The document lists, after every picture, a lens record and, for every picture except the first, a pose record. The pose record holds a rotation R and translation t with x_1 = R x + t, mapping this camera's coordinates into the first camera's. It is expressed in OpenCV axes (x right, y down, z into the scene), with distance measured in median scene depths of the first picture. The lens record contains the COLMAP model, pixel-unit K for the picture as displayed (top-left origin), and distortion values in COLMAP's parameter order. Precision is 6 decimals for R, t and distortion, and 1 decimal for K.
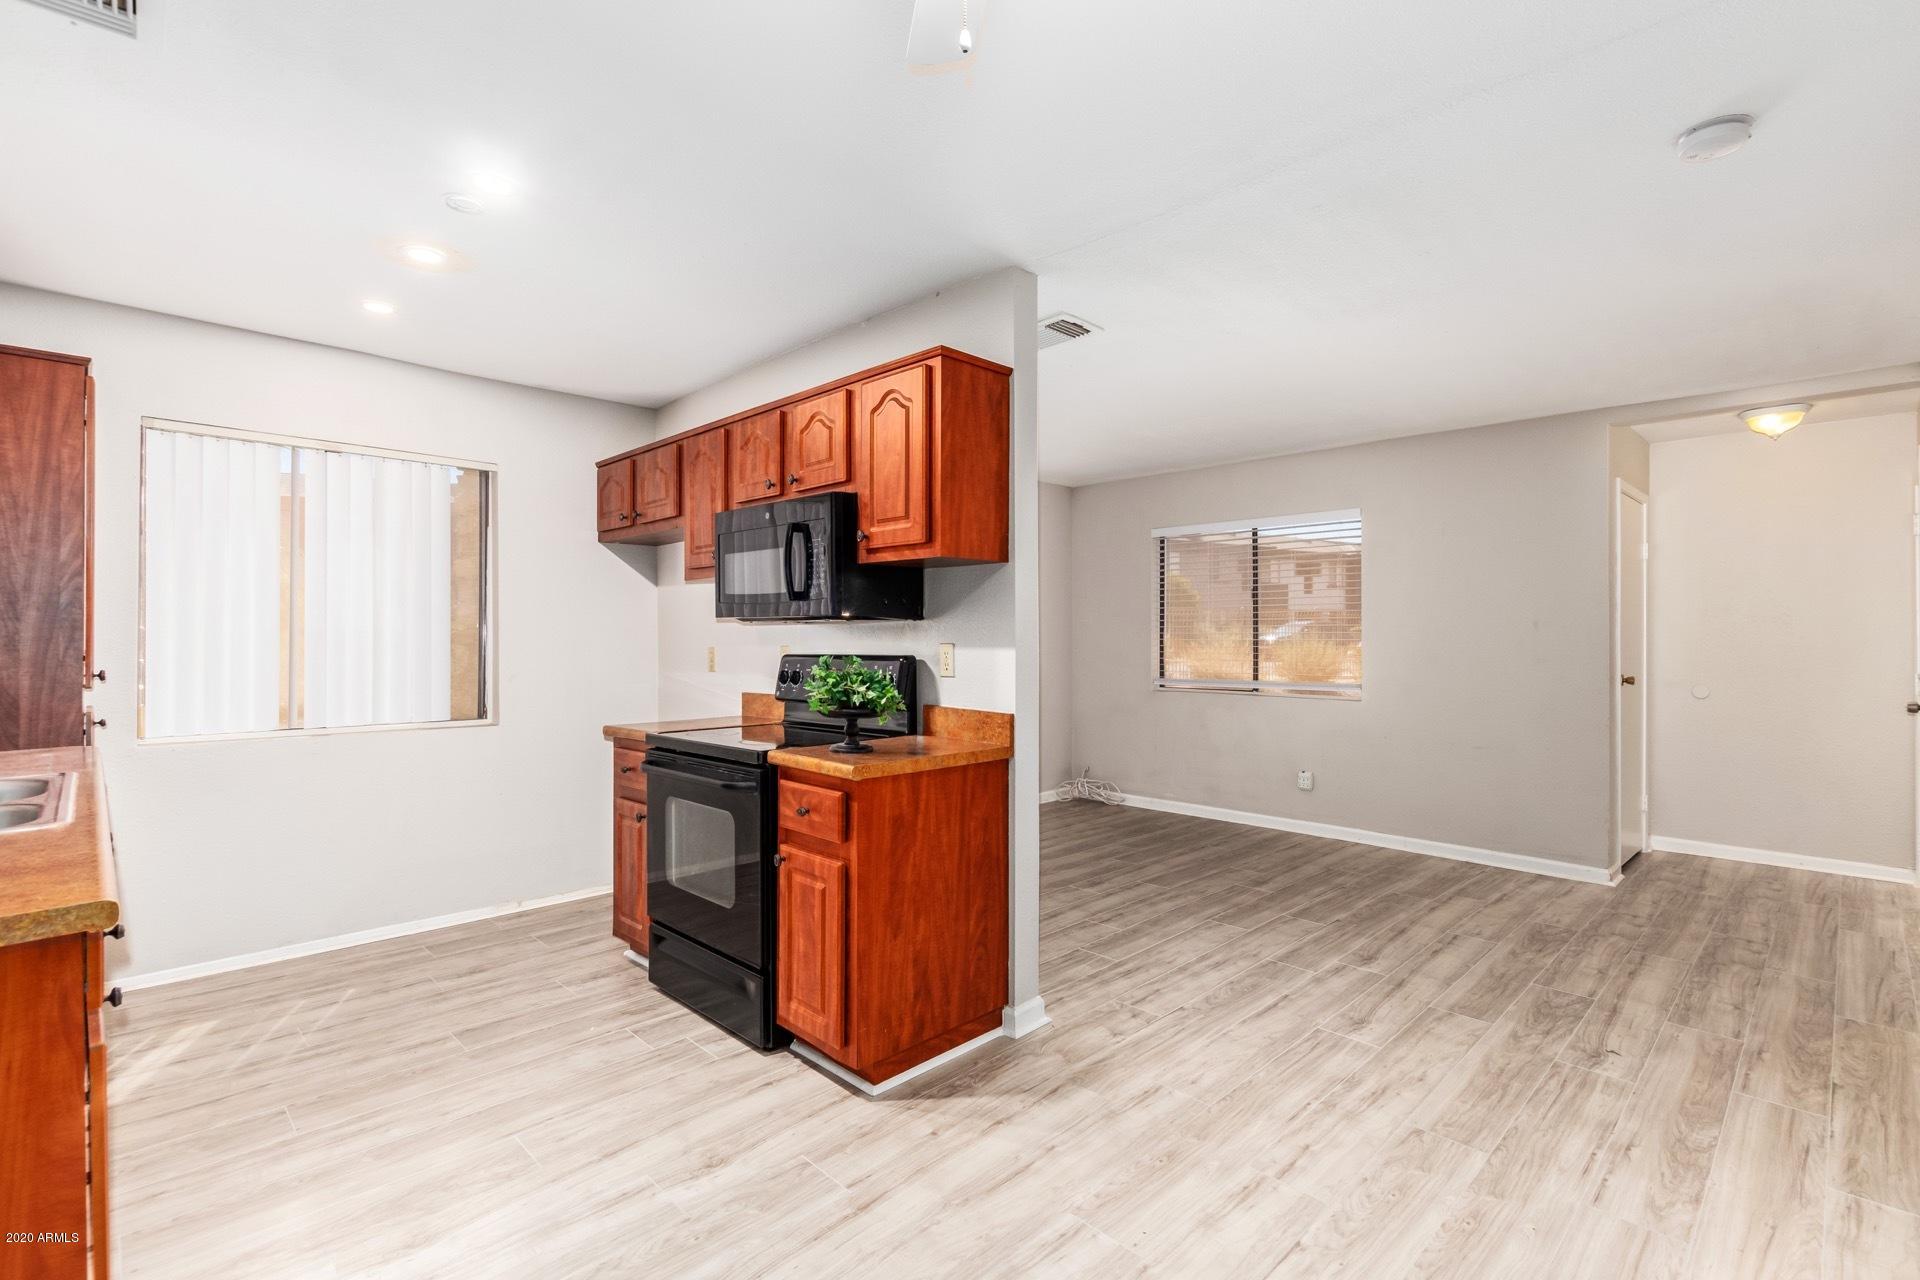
lens RADIAL K [[885.2, 0, 959.1], [0, 885.2, 630.7], [0, 0, 1]] dist [0.001728, -0.000469]
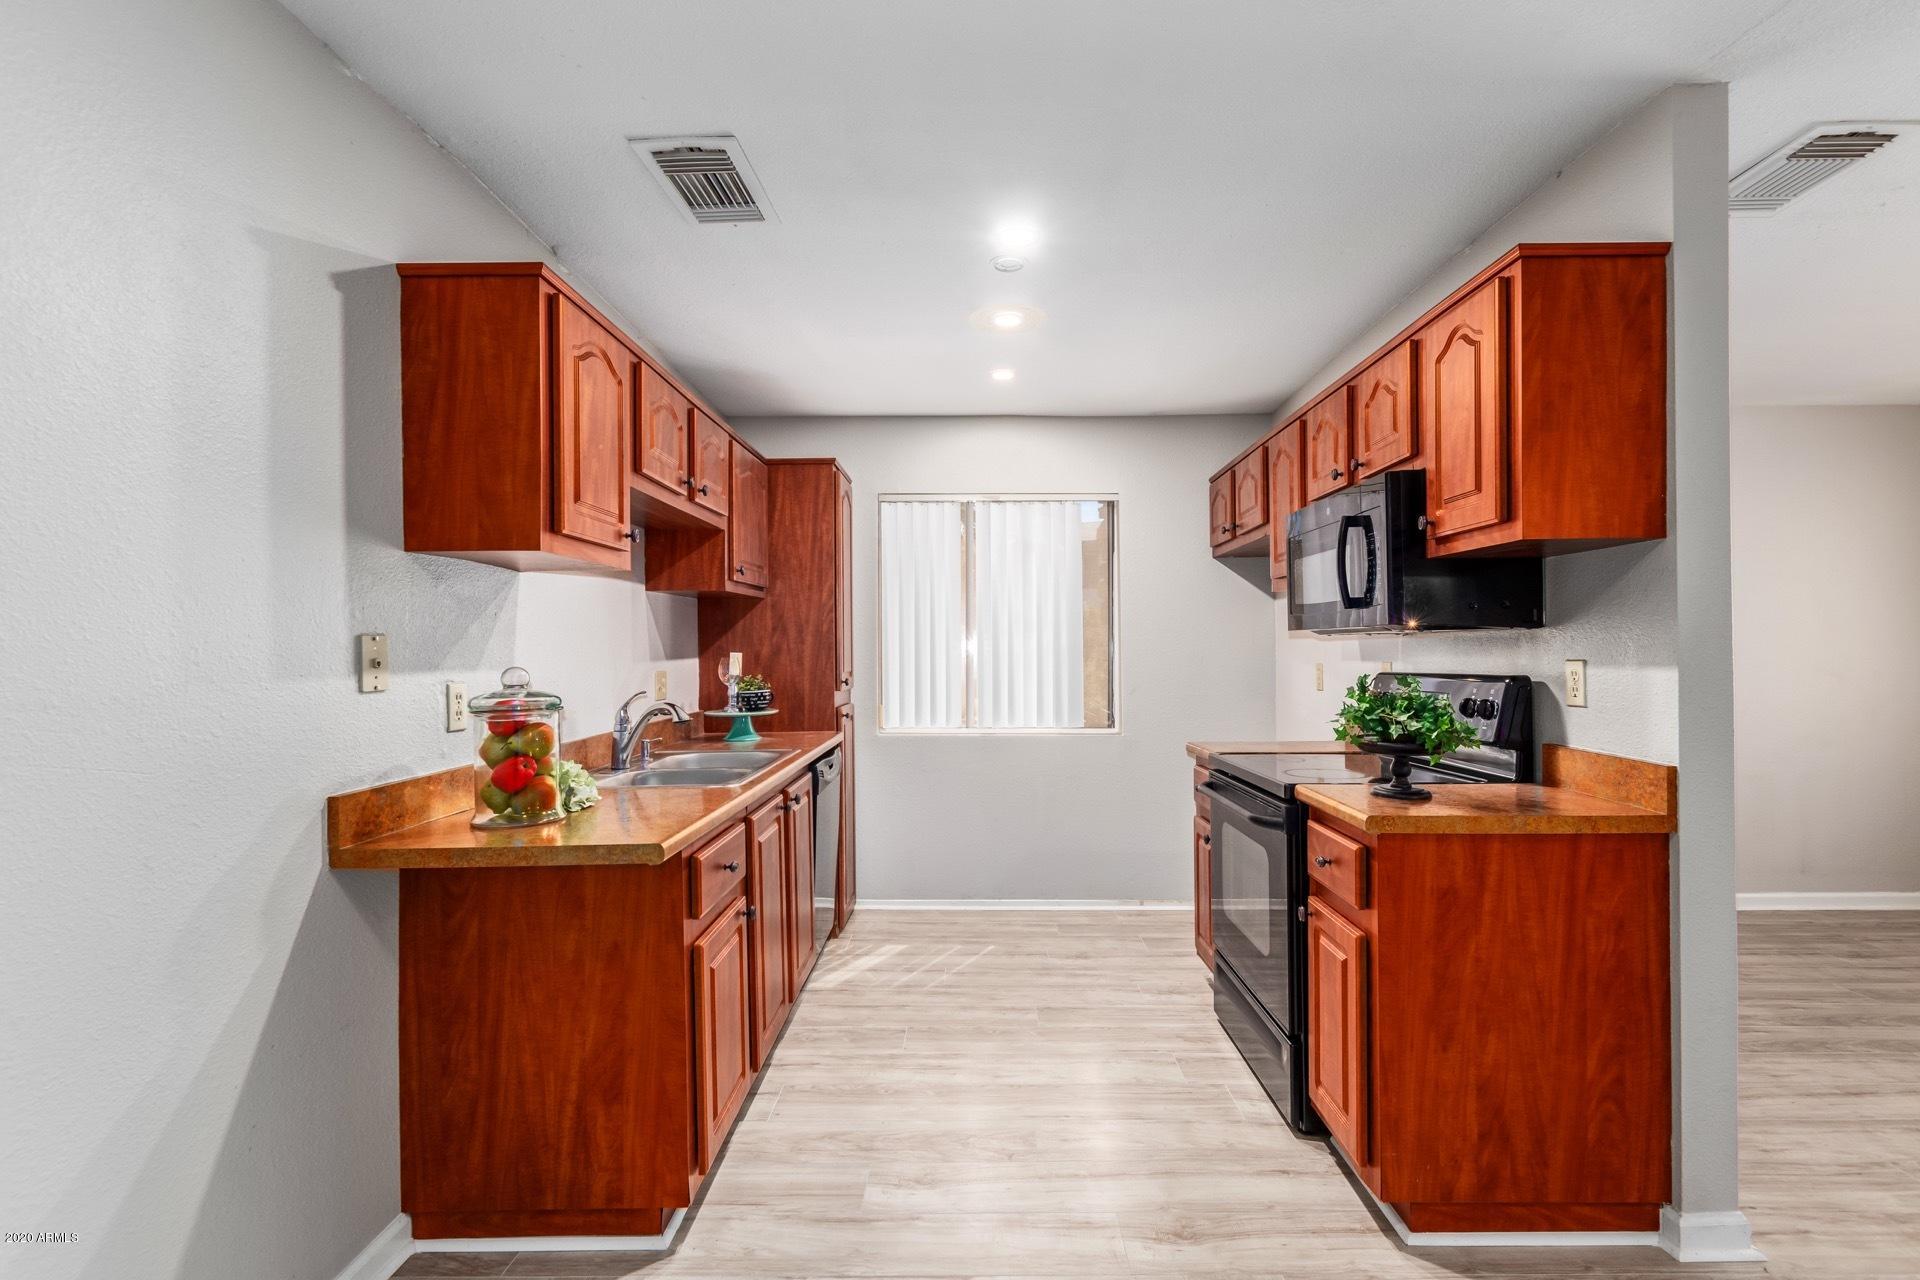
lens RADIAL K [[871.6, 0, 961.1], [0, 871.6, 650.6], [0, 0, 1]] dist [0.001844, -0.001084]
pose [[0.696737, -0.006305, -0.717299, 0.152231], [0.010662, 0.999942, 0.001567, 0.000705], [0.717247, -0.008740, 0.696764, 0.162504]]
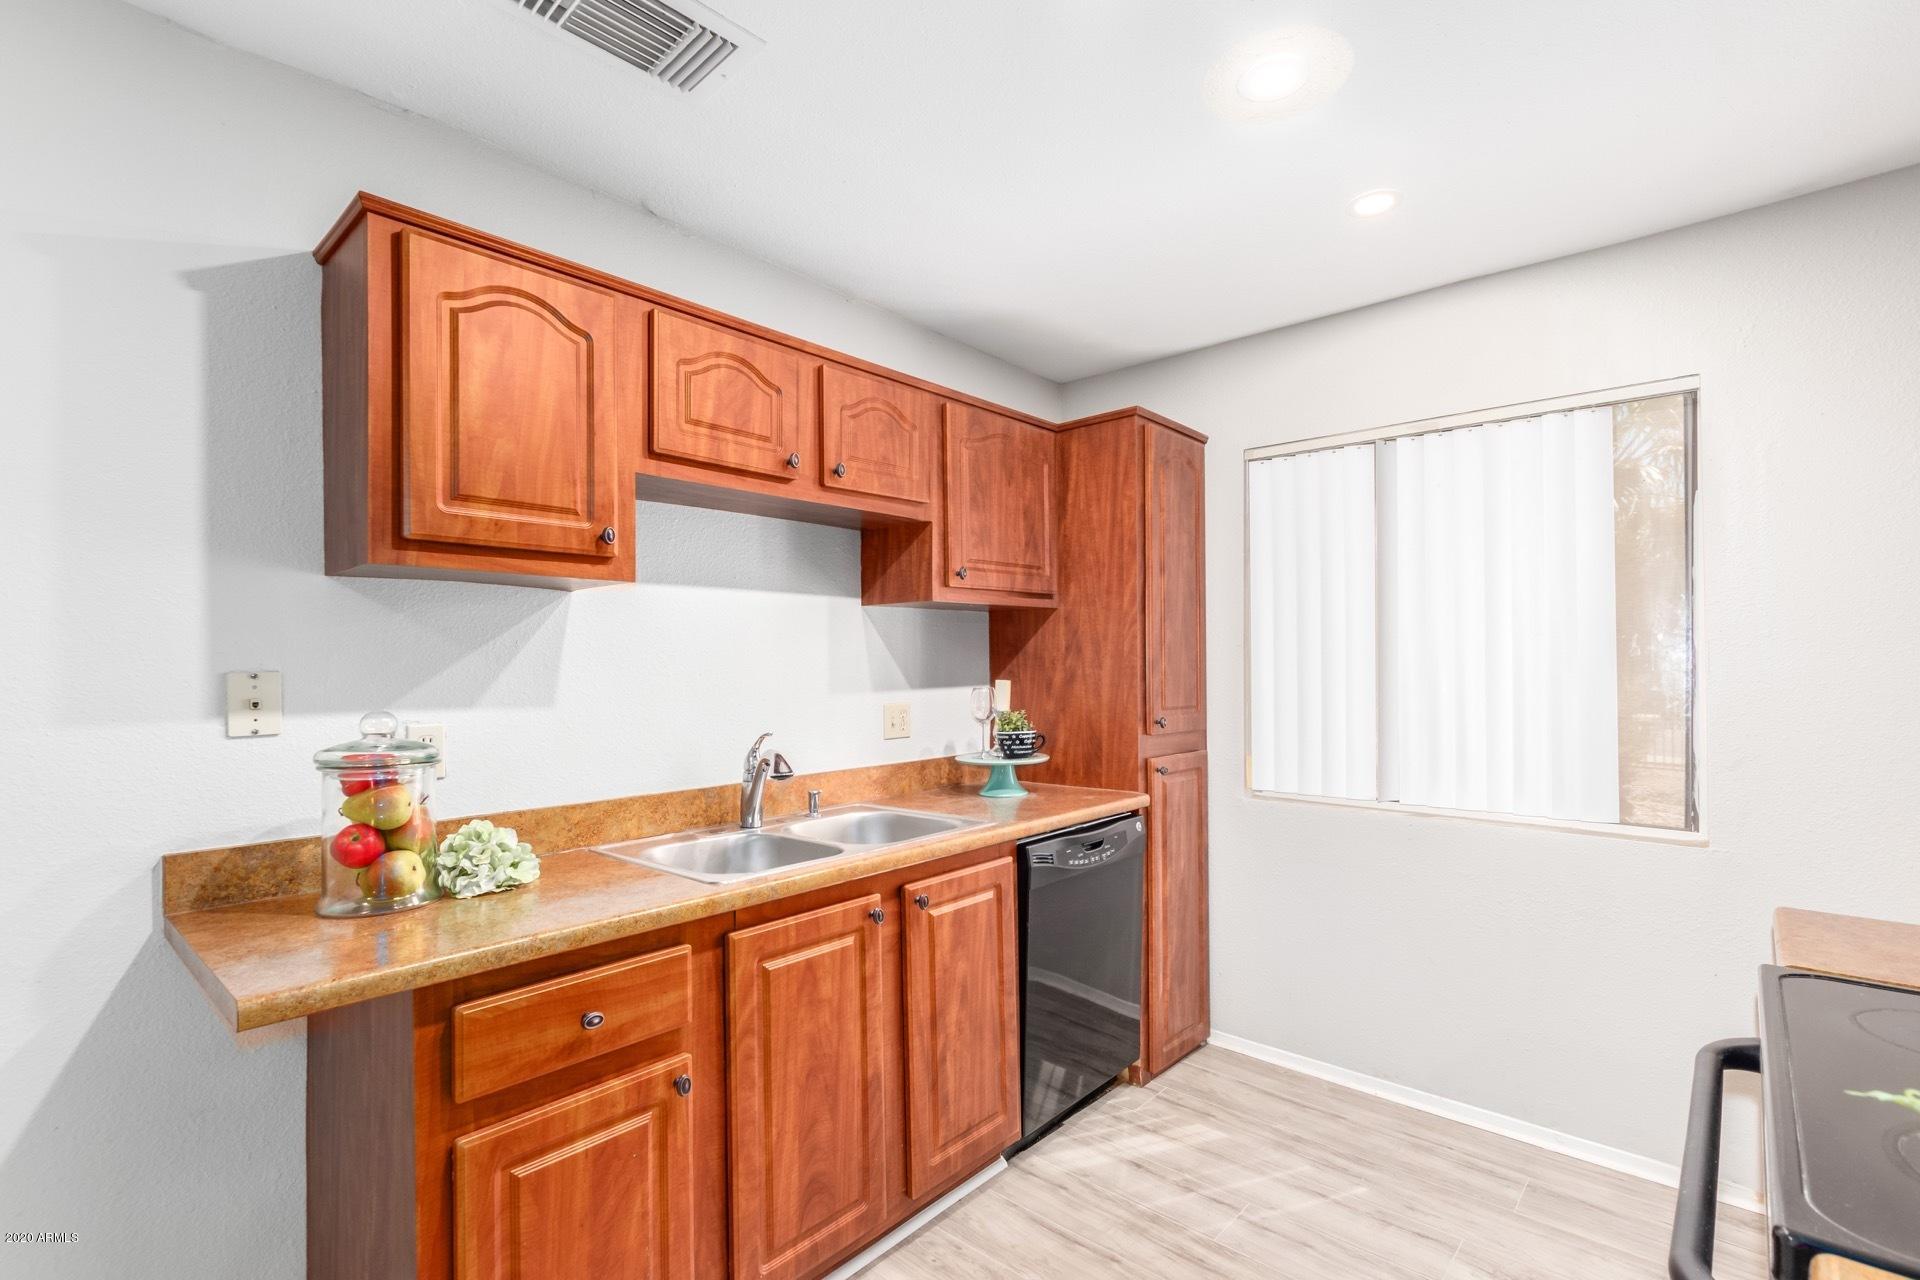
lens RADIAL K [[871.3, 0, 960.3], [0, 871.3, 659.7], [0, 0, 1]] dist [0.001652, 0.000001]
pose [[0.056946, -0.010051, -0.998327, -0.010105], [0.009728, 0.999907, -0.009512, -0.012275], [0.998330, -0.009170, 0.057039, 0.710773]]
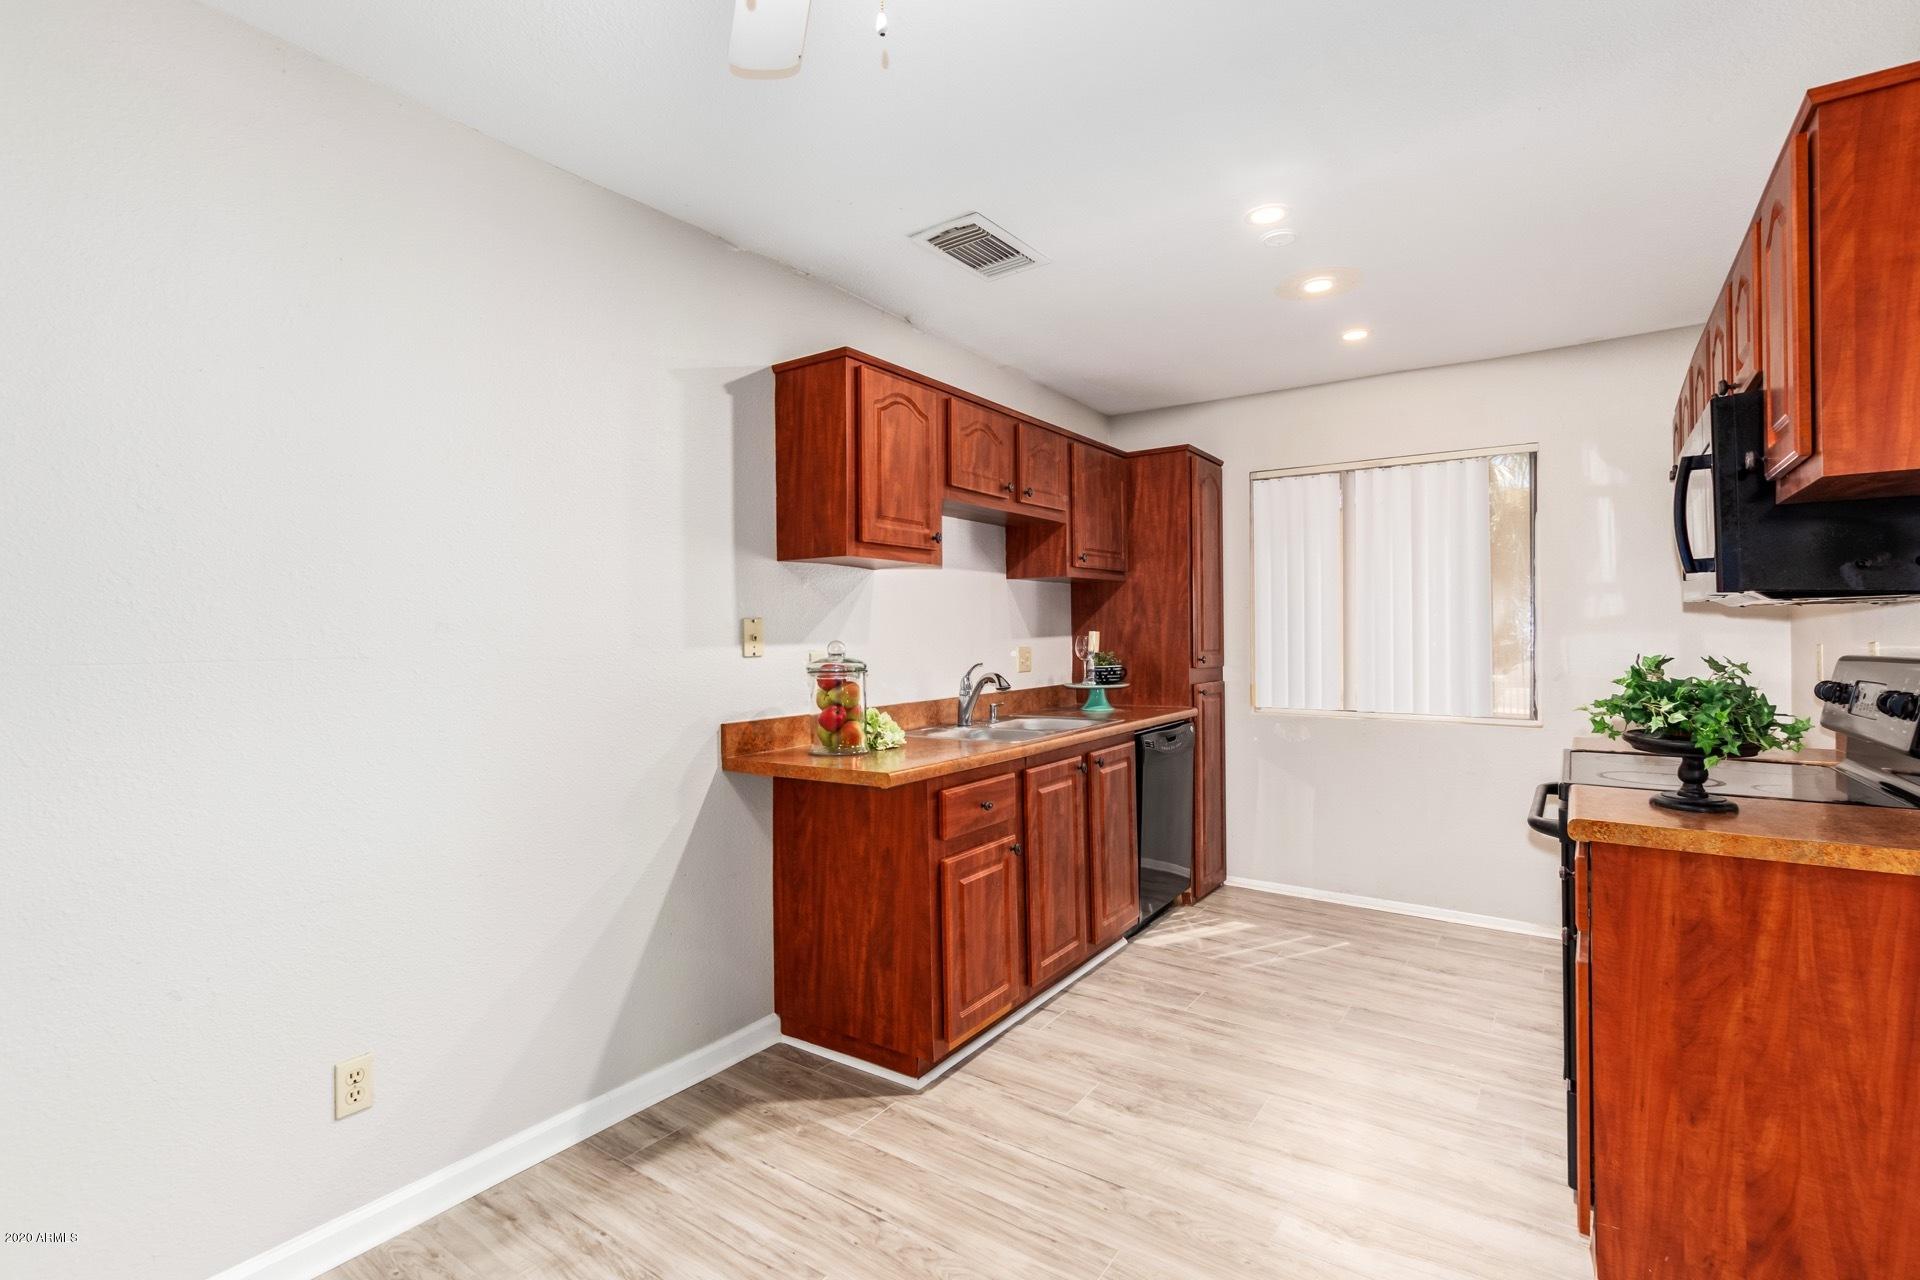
lens RADIAL K [[879.7, 0, 953.6], [0, 879.7, 631.2], [0, 0, 1]] dist [-0.002456, -0.000705]
pose [[0.171348, -0.007632, -0.985181, 0.375703], [0.011568, 0.999917, -0.005734, 0.007434], [0.985143, -0.010415, 0.171422, 0.345653]]
